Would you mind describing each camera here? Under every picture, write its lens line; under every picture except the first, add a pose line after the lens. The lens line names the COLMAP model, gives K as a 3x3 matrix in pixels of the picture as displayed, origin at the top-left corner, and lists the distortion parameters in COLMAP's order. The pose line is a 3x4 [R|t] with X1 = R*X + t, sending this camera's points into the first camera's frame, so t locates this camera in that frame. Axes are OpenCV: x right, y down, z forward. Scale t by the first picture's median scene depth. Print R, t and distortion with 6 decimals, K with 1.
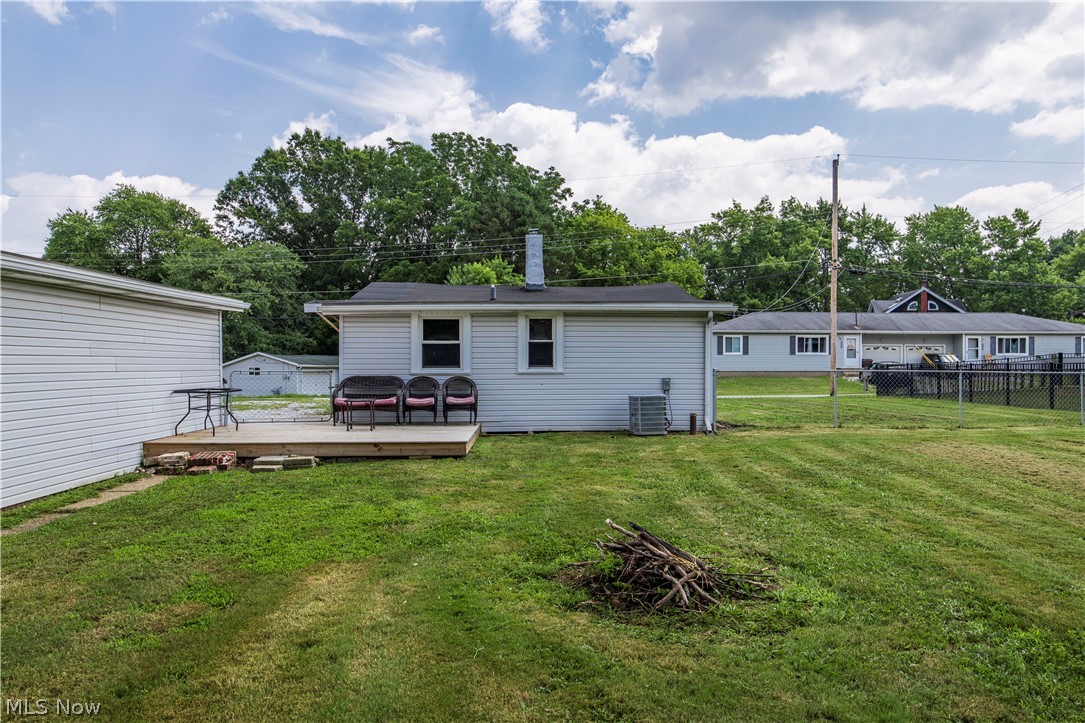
lens RADIAL K [[752.5, 0, 561.7], [0, 752.5, 360.7], [0, 0, 1]] dist [0.004732, 0.001421]
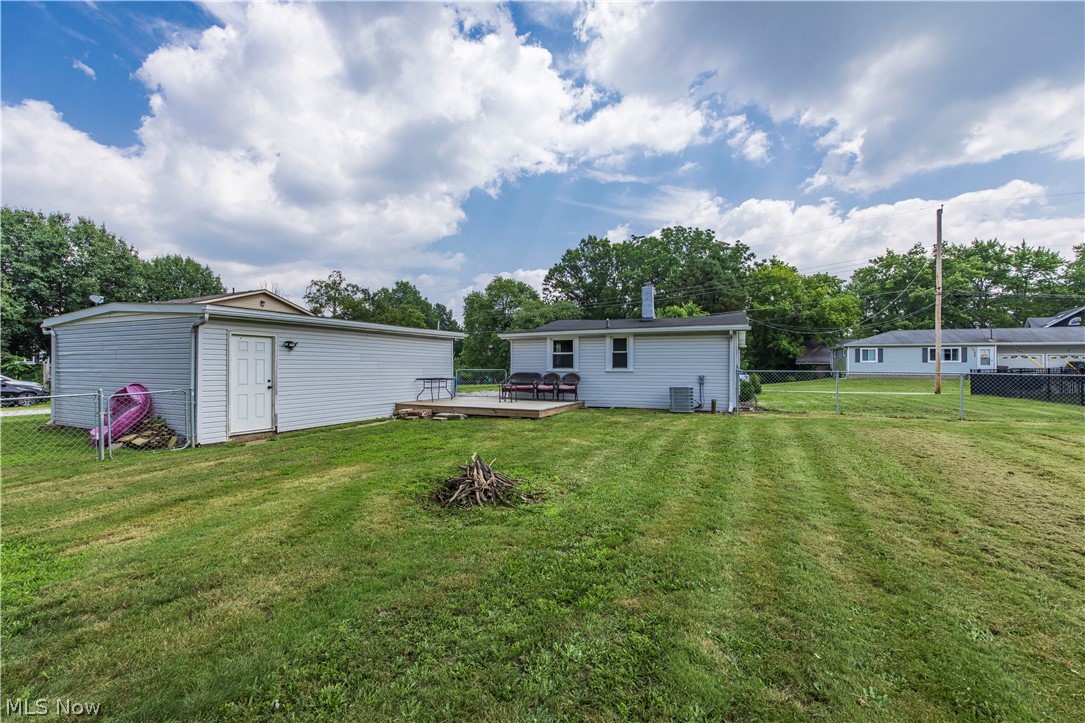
lens RADIAL K [[452.7, 0, 552.9], [0, 452.7, 359.0], [0, 0, 1]] dist [0.000826, 0.000154]
pose [[0.898763, -0.005645, -0.438398, 0.267508], [-0.002491, 0.999835, -0.017980, 0.006824], [0.438427, 0.017252, 0.898601, 0.060143]]
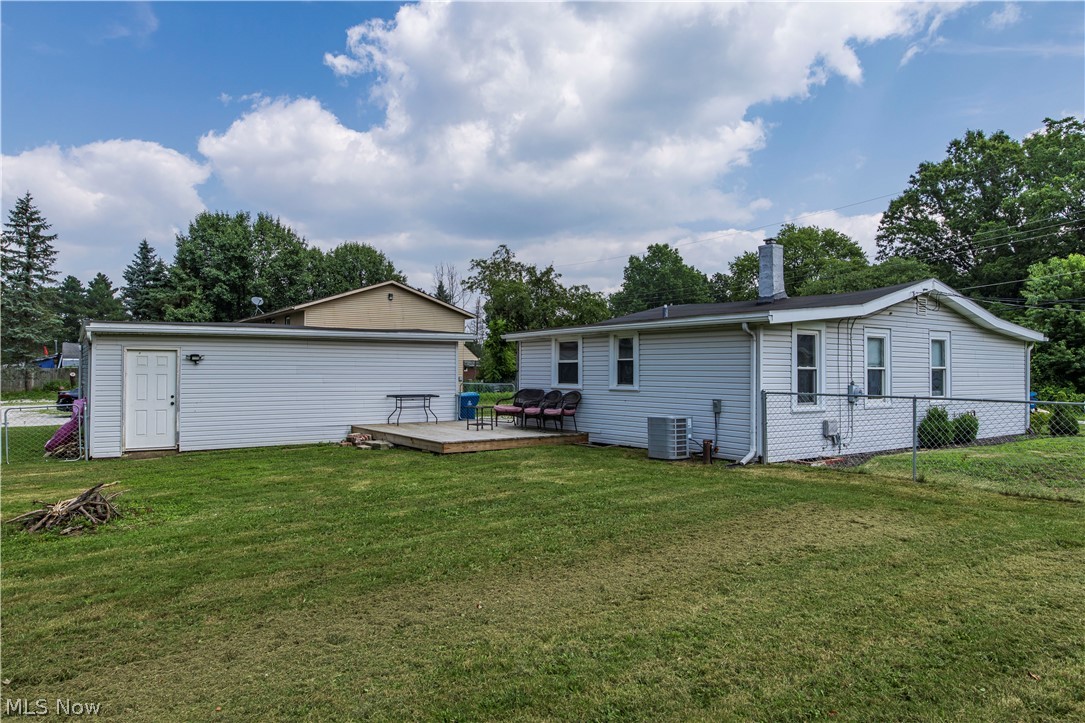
lens RADIAL K [[721.3, 0, 574.3], [0, 721.3, 356.5], [0, 0, 1]] dist [-0.000736, 0.001071]
pose [[0.560927, -0.012773, -0.827766, 0.753889], [-0.003497, 0.999835, -0.017798, -0.012251], [0.827858, 0.012878, 0.560790, 0.375014]]
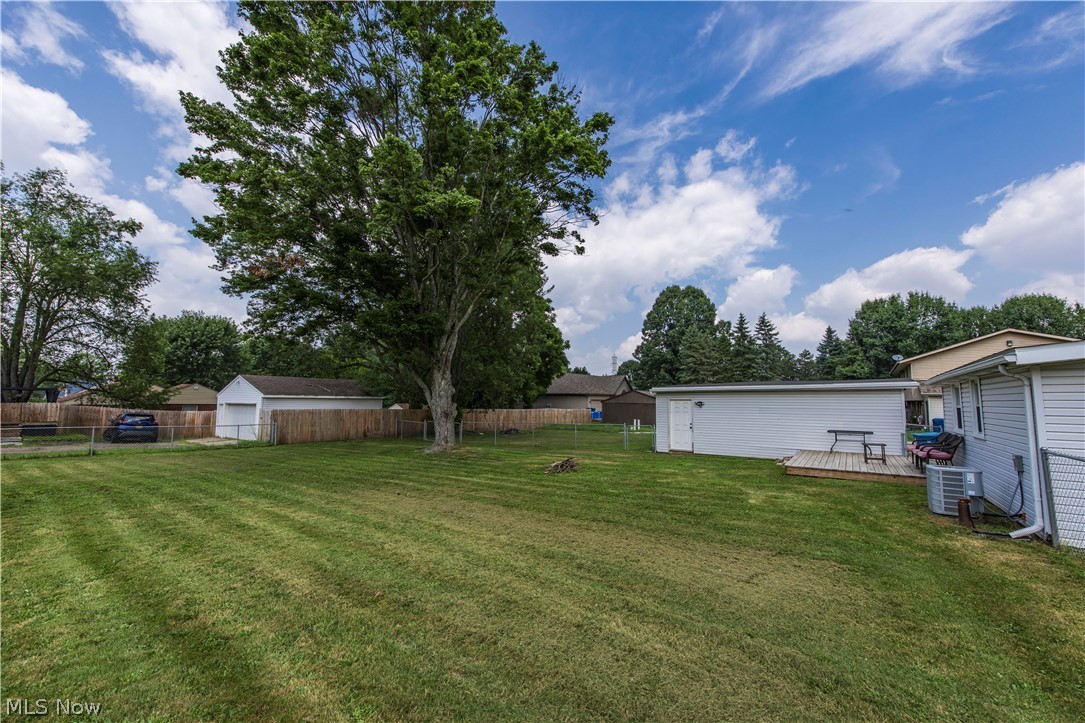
lens RADIAL K [[452.7, 0, 552.9], [0, 452.7, 359.0], [0, 0, 1]] dist [0.000826, 0.000154]
pose [[-0.601216, -0.078076, -0.795263, 0.785751], [-0.005294, 0.995583, -0.093740, -0.028204], [0.799069, -0.052148, -0.598973, 0.910230]]
